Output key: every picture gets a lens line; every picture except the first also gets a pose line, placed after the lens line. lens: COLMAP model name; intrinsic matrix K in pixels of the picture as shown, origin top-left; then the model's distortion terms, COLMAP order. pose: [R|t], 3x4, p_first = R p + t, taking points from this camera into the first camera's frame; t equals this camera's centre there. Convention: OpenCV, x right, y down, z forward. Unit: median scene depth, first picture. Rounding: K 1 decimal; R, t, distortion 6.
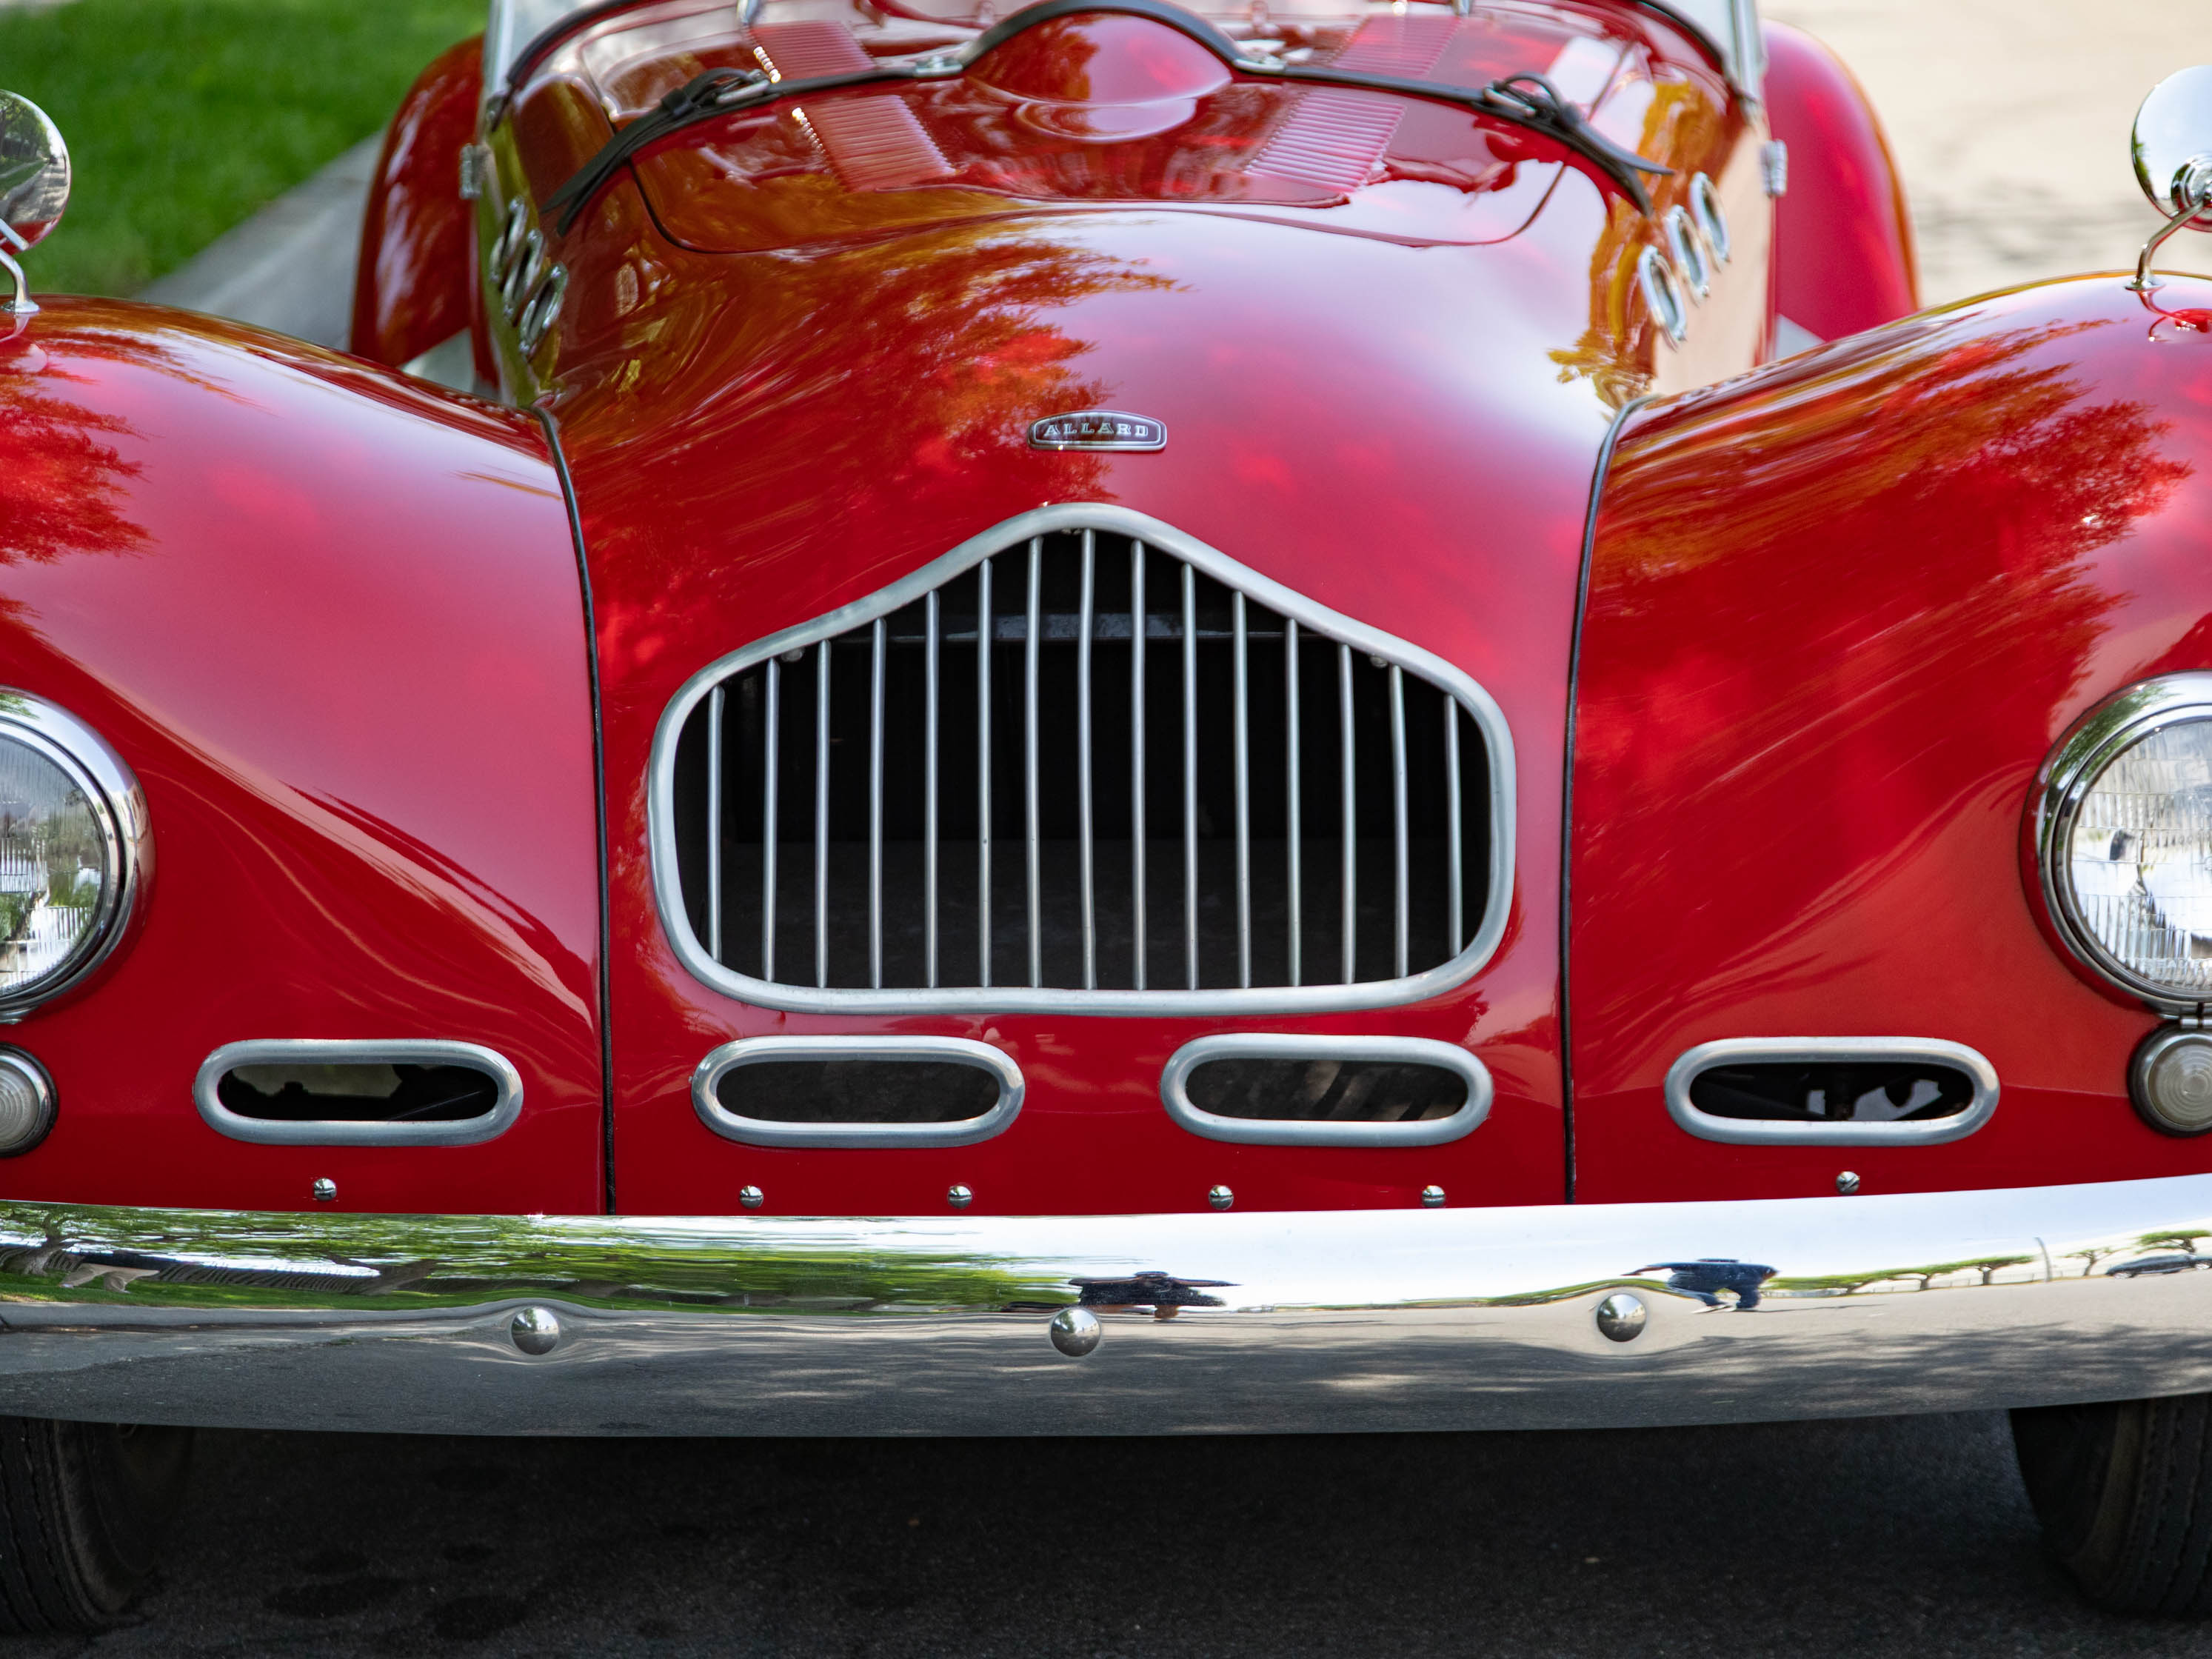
lens RADIAL K [[6788.3, 0, 1106.0], [0, 6788.3, 829.5], [0, 0, 1]] dist [-0.016800, -0.451457]
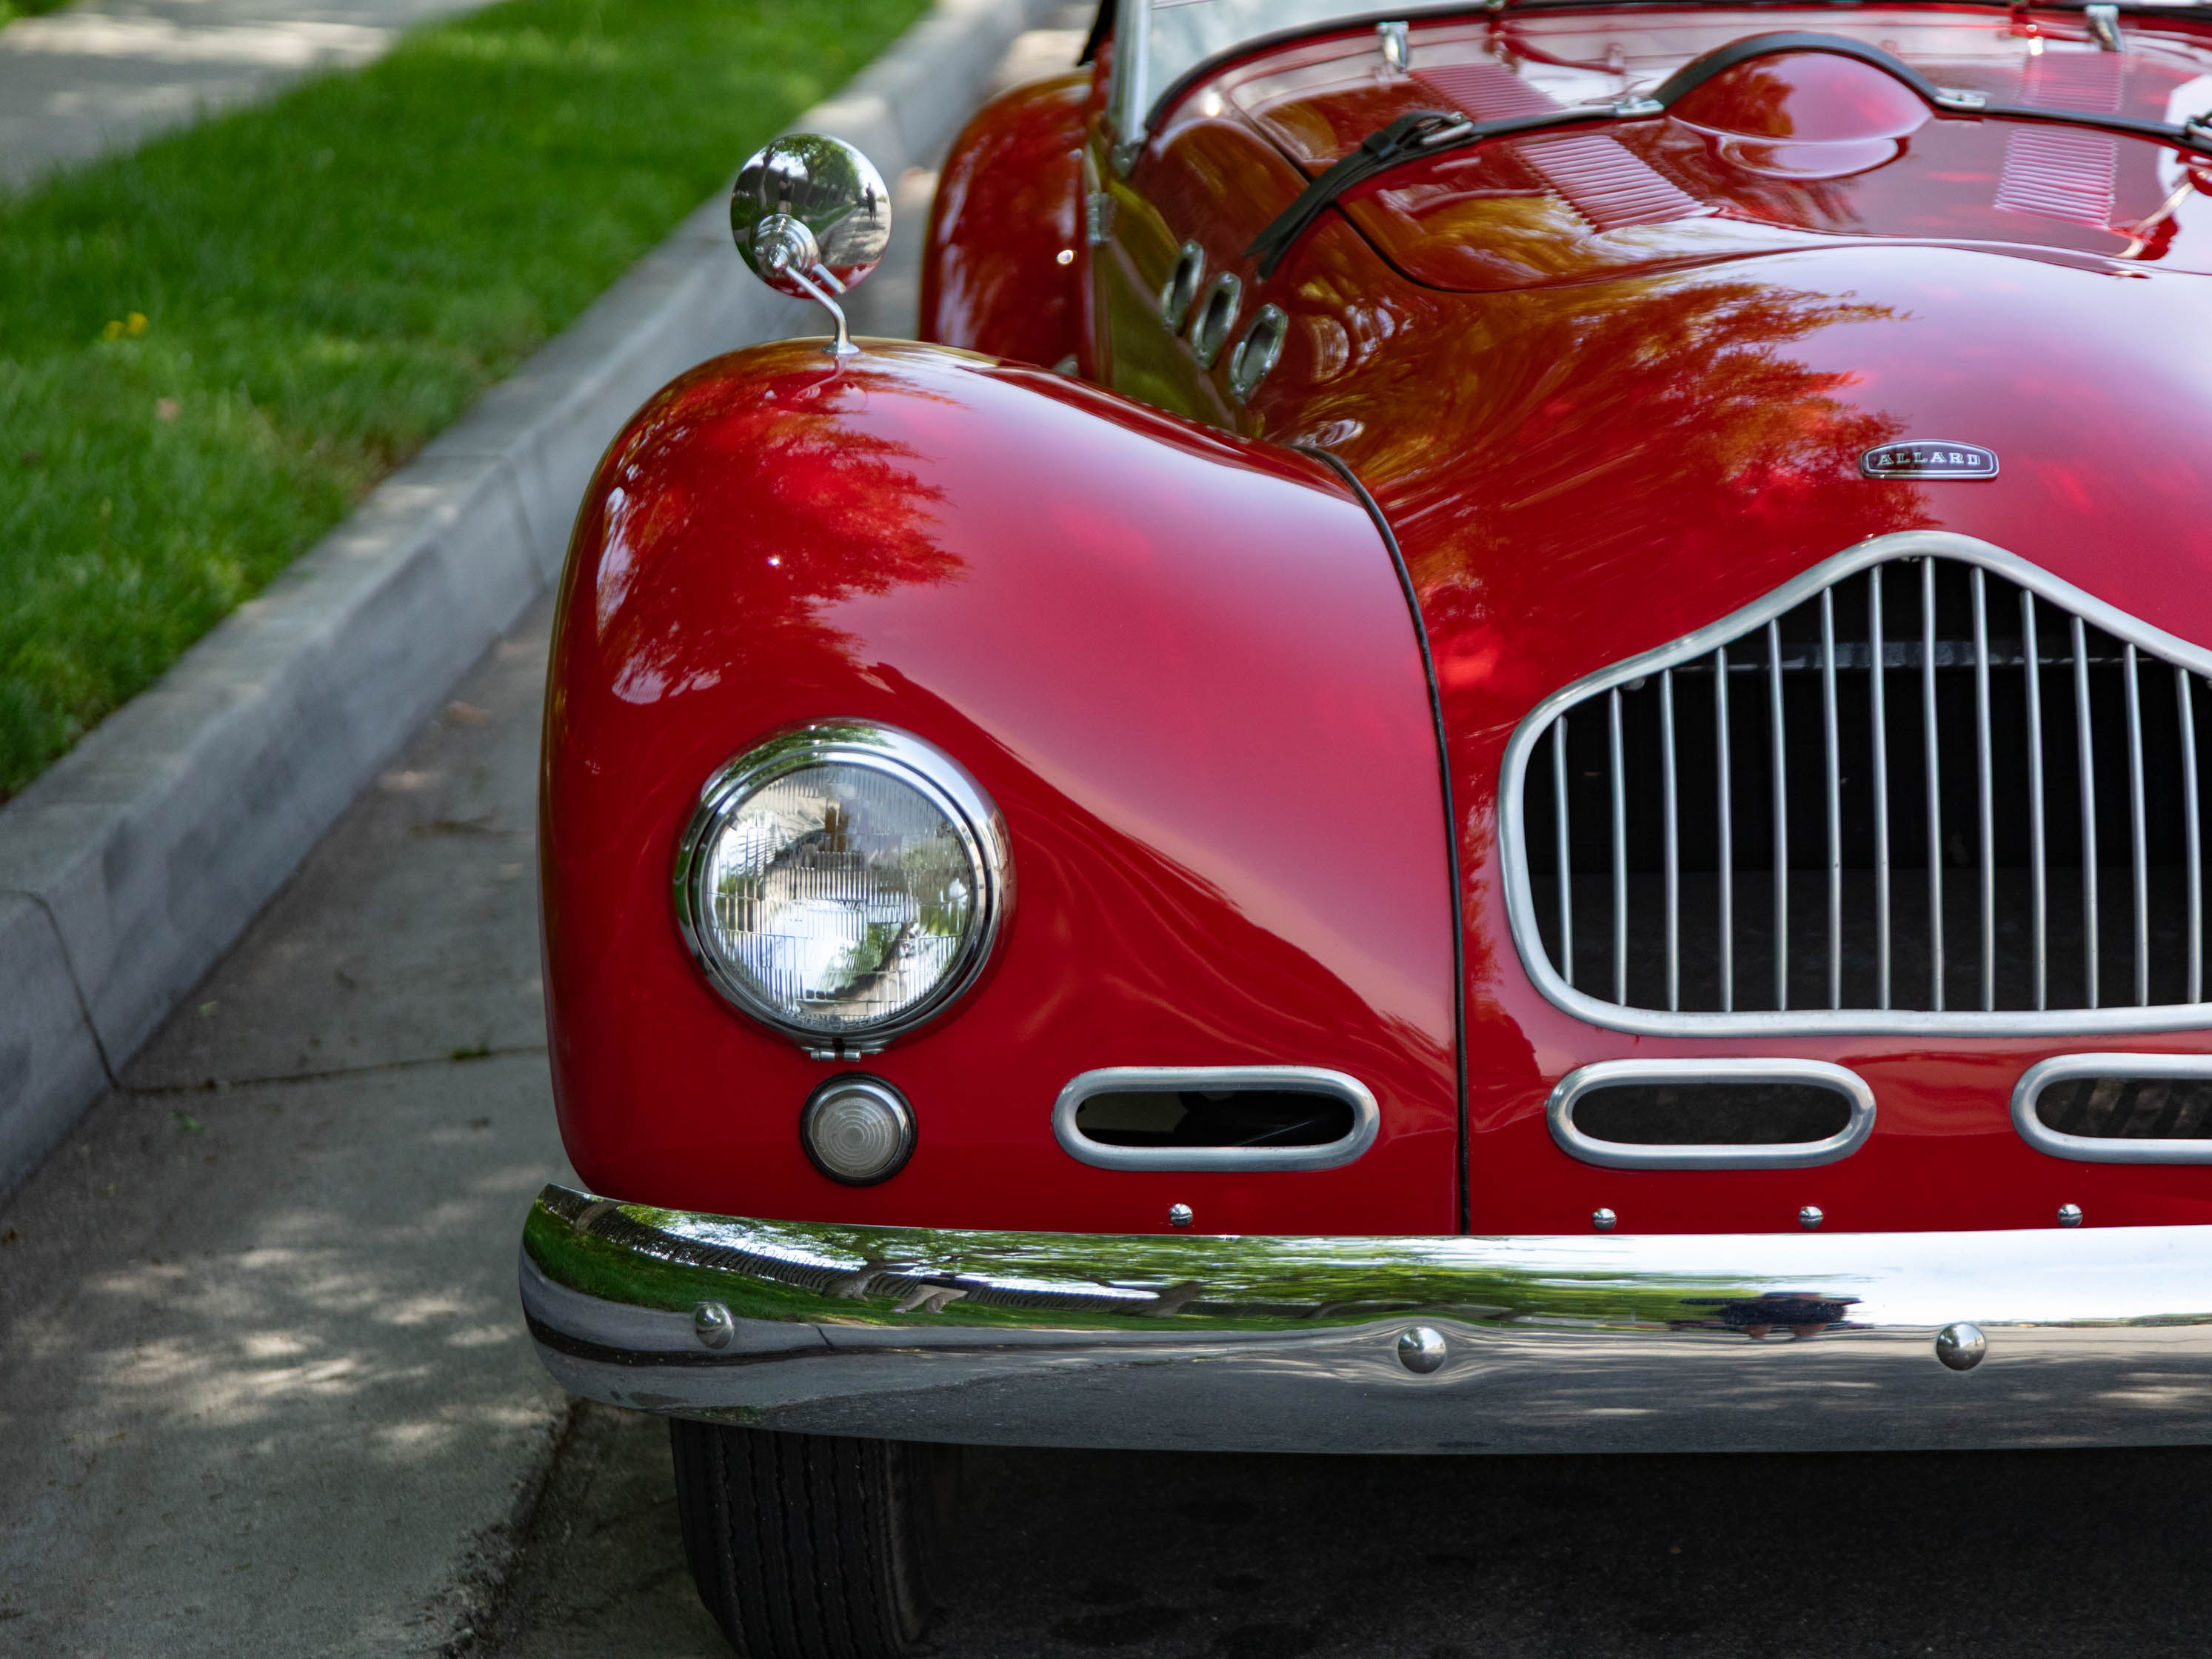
lens RADIAL K [[6966.2, 0, 1120.1], [0, 6966.2, 869.9], [0, 0, 1]] dist [-0.035592, 0.560482]
pose [[0.999730, -0.008410, -0.021681, -0.099992], [0.008292, 0.999950, -0.005499, 0.007096], [0.021727, 0.005318, 0.999750, -0.039614]]
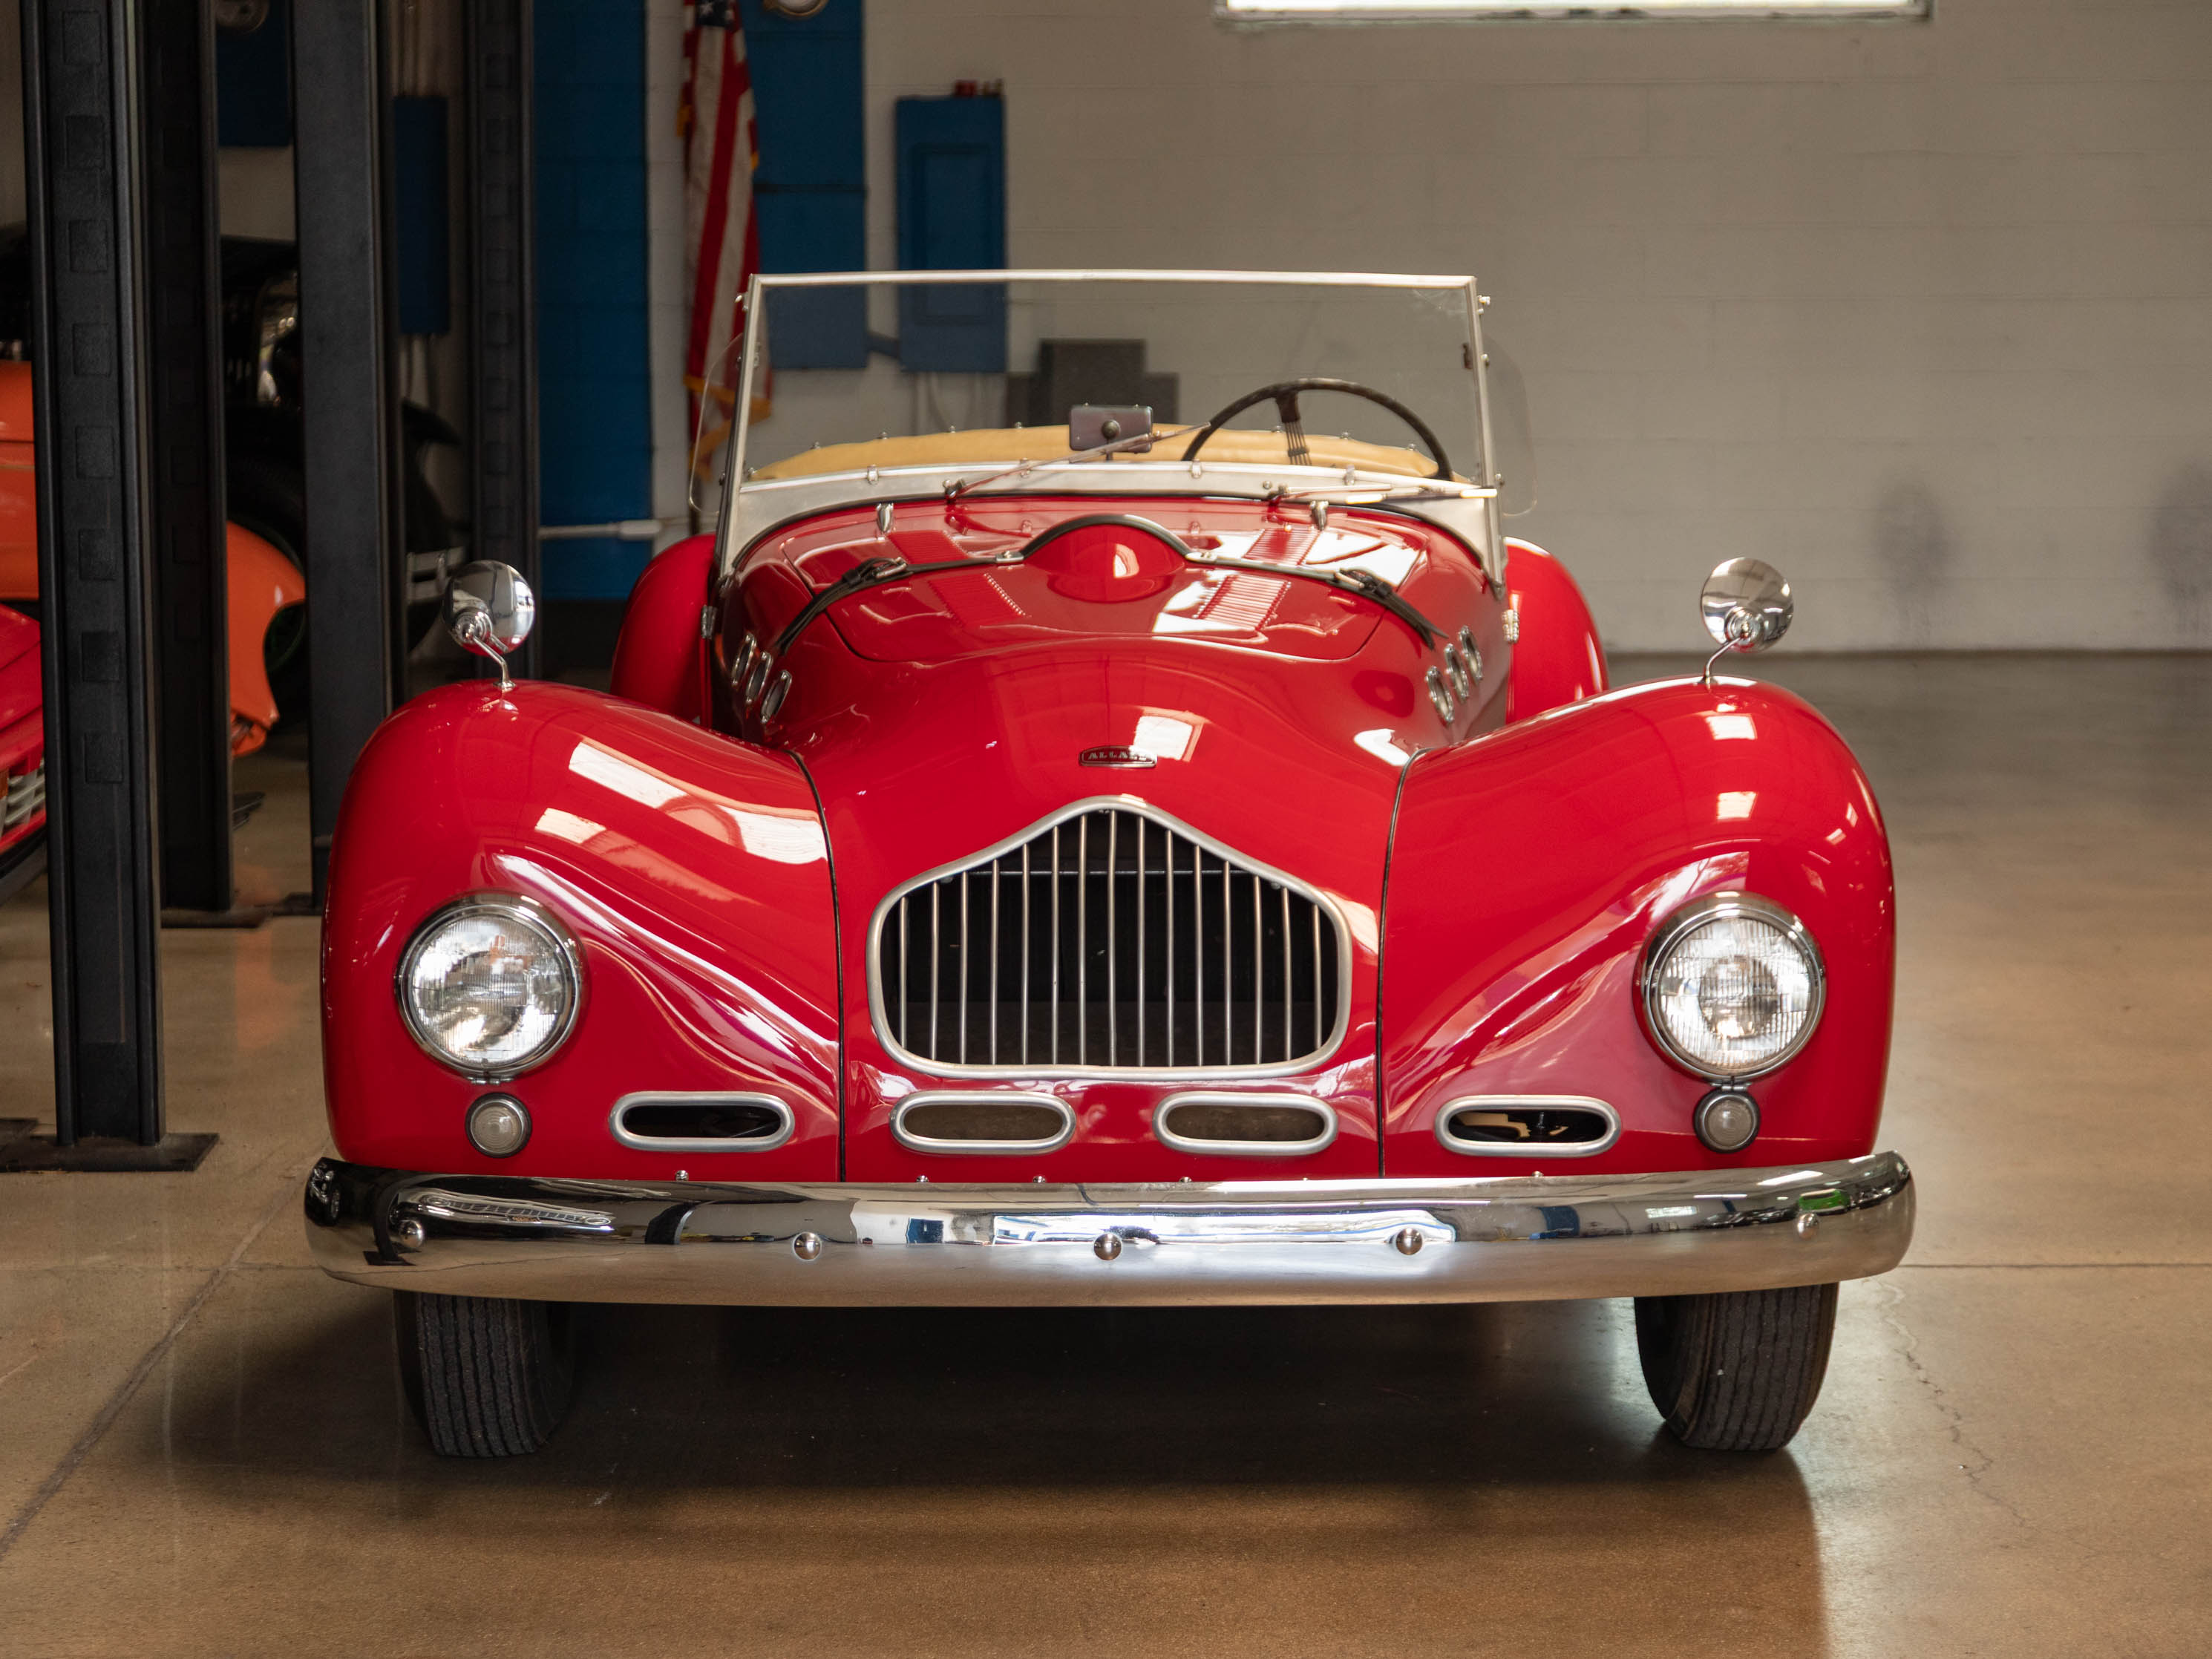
lens RADIAL K [[5393.1, 0, 1106.0], [0, 5393.1, 829.5], [0, 0, 1]] dist [0.020724, 0.315103]
pose [[0.999851, 0.007774, 0.015403, -0.026122], [-0.006740, 0.997790, -0.066097, 0.054148], [-0.015883, 0.065984, 0.997694, -0.412244]]
